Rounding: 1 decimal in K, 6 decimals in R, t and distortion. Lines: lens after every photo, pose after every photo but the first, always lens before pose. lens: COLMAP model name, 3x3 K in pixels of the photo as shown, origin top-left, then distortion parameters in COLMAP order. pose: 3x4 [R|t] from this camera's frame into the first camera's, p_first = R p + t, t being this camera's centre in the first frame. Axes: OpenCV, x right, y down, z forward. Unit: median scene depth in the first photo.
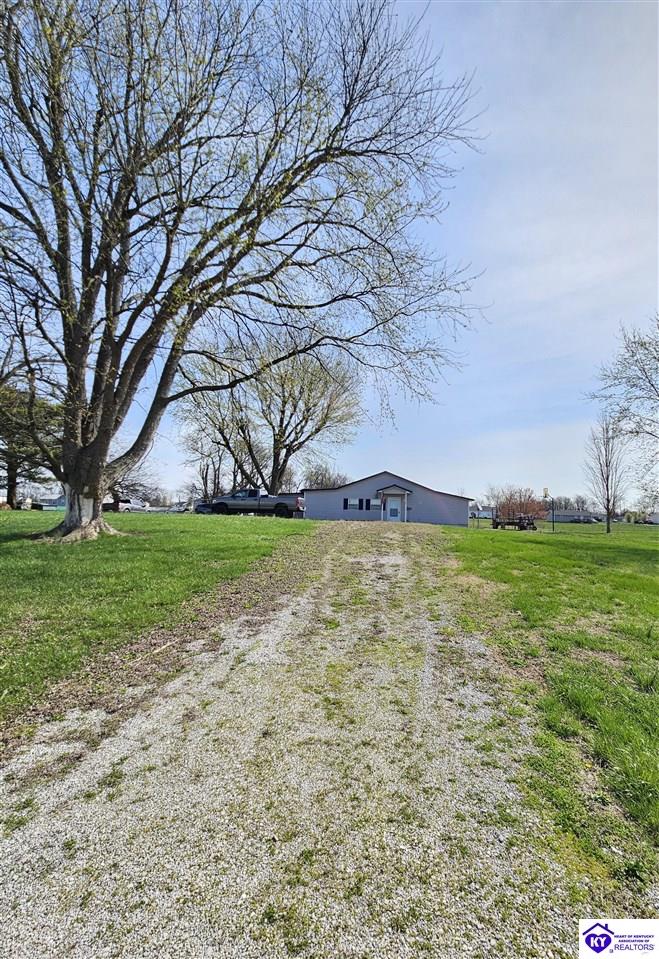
lens RADIAL K [[407.3, 0, 328.6], [0, 407.3, 477.7], [0, 0, 1]] dist [0.003935, 0.000221]
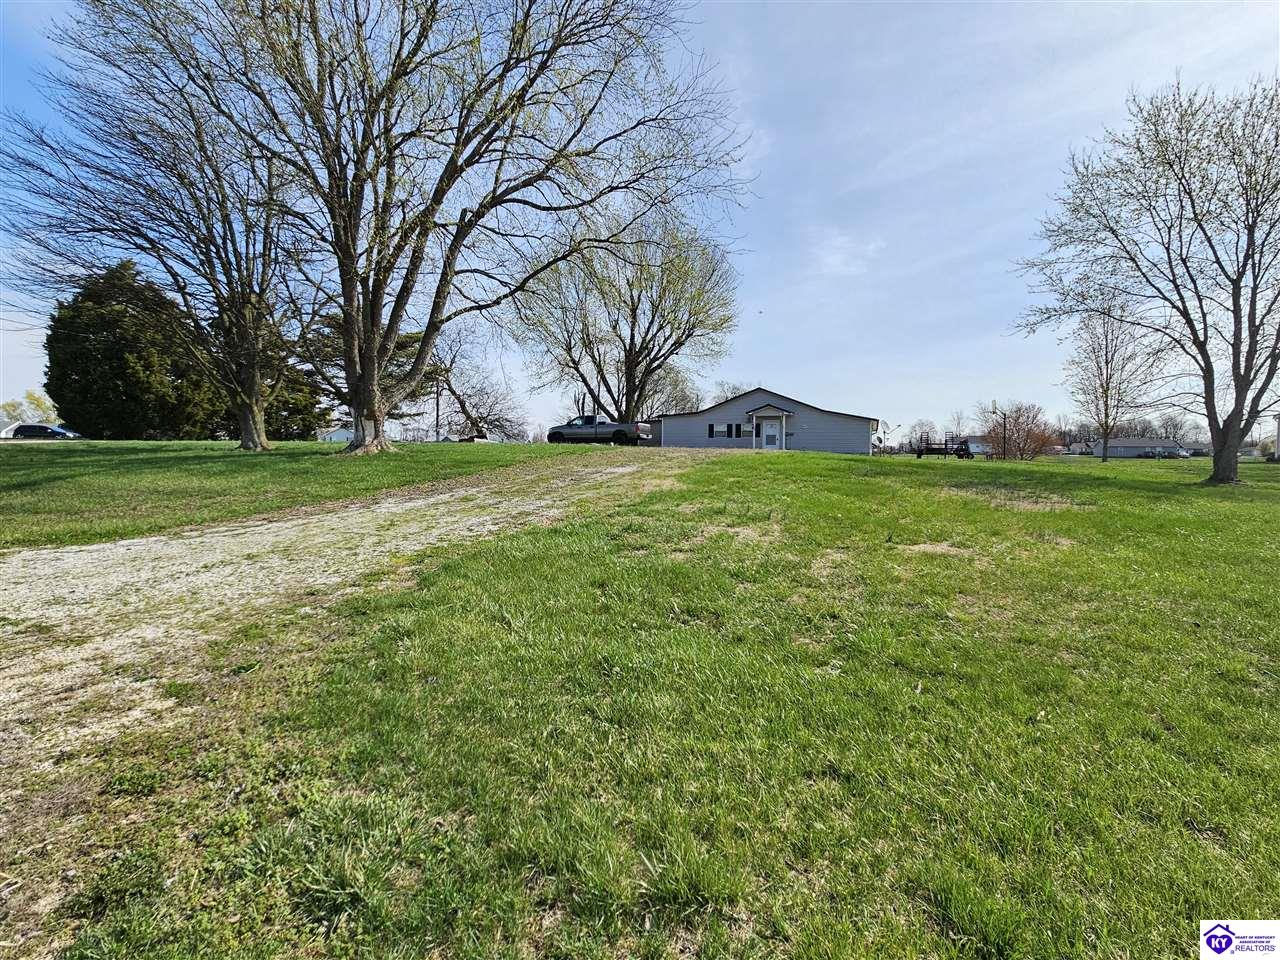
lens RADIAL K [[526.4, 0, 634.2], [0, 526.4, 472.5], [0, 0, 1]] dist [-0.002975, 0.002330]
pose [[0.965126, -0.010903, -0.261559, 0.172330], [0.041923, 0.992675, 0.113313, 0.021018], [0.258407, -0.120326, 0.958513, -0.076822]]
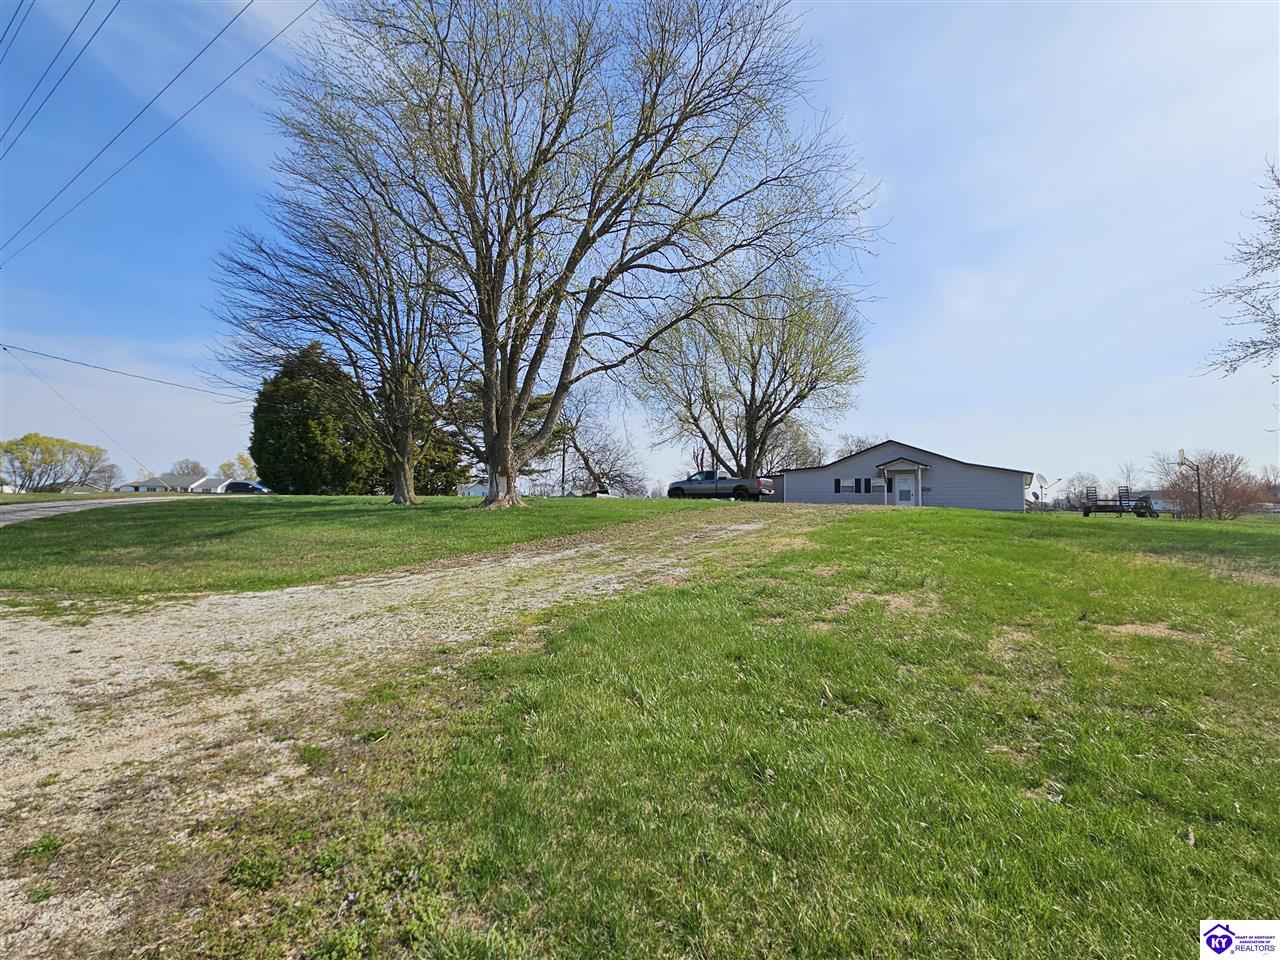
lens RADIAL K [[526.4, 0, 655.6], [0, 526.4, 484.3], [0, 0, 1]] dist [-0.002975, 0.002330]
pose [[0.902186, -0.034686, -0.429950, 0.164466], [0.049512, 0.998501, 0.023340, 0.020795], [0.428496, -0.042344, 0.902551, -0.068464]]
